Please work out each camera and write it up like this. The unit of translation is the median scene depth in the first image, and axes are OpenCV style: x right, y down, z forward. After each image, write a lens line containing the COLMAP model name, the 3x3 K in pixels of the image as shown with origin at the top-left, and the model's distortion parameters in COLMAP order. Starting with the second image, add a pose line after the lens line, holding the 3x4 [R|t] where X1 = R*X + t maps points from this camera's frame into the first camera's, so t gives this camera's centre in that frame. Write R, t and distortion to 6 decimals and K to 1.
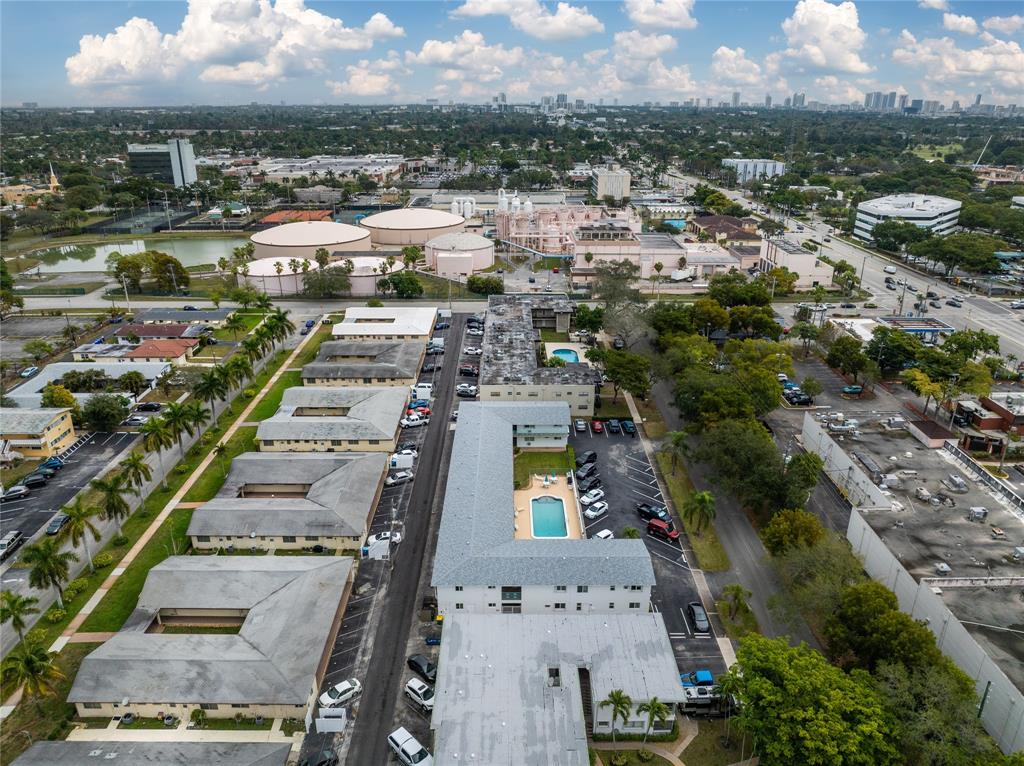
lens RADIAL K [[719.4, 0, 512.0], [0, 719.4, 383.0], [0, 0, 1]] dist [-0.036823, -0.000790]
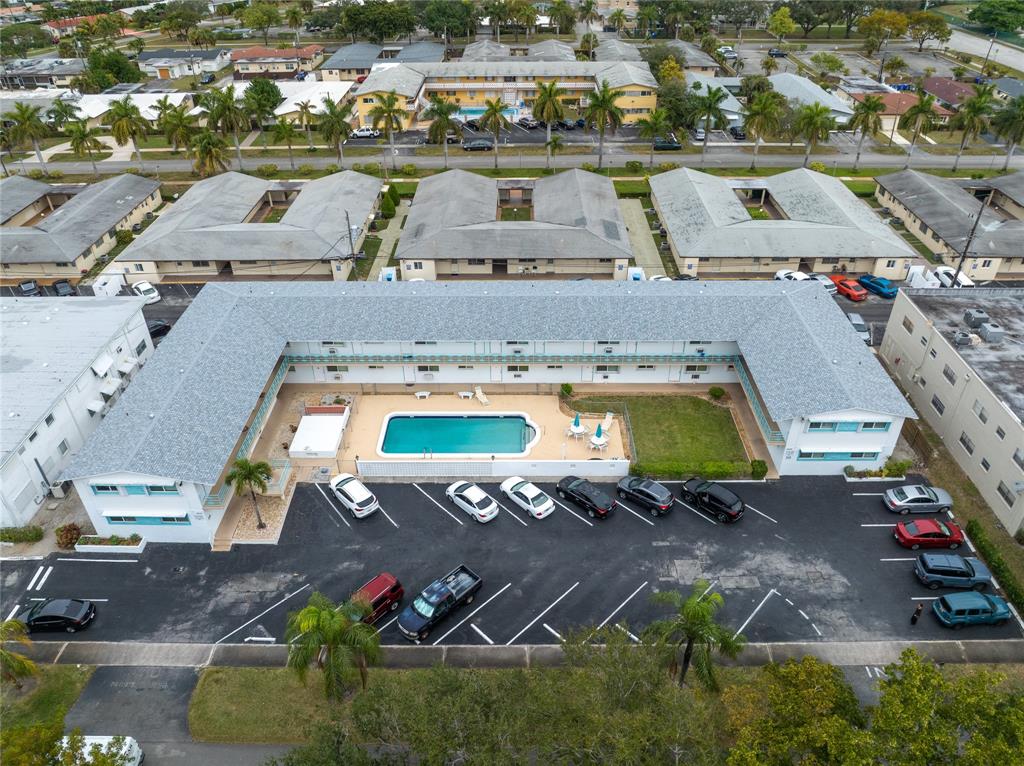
lens RADIAL K [[739.0, 0, 514.0], [0, 739.0, 382.5], [0, 0, 1]] dist [-0.039063, 0.000955]
pose [[-0.014927, 0.567659, -0.823128, 0.294318], [-0.362617, 0.764104, 0.533530, -0.086553], [0.931819, 0.306444, 0.194437, 0.591714]]
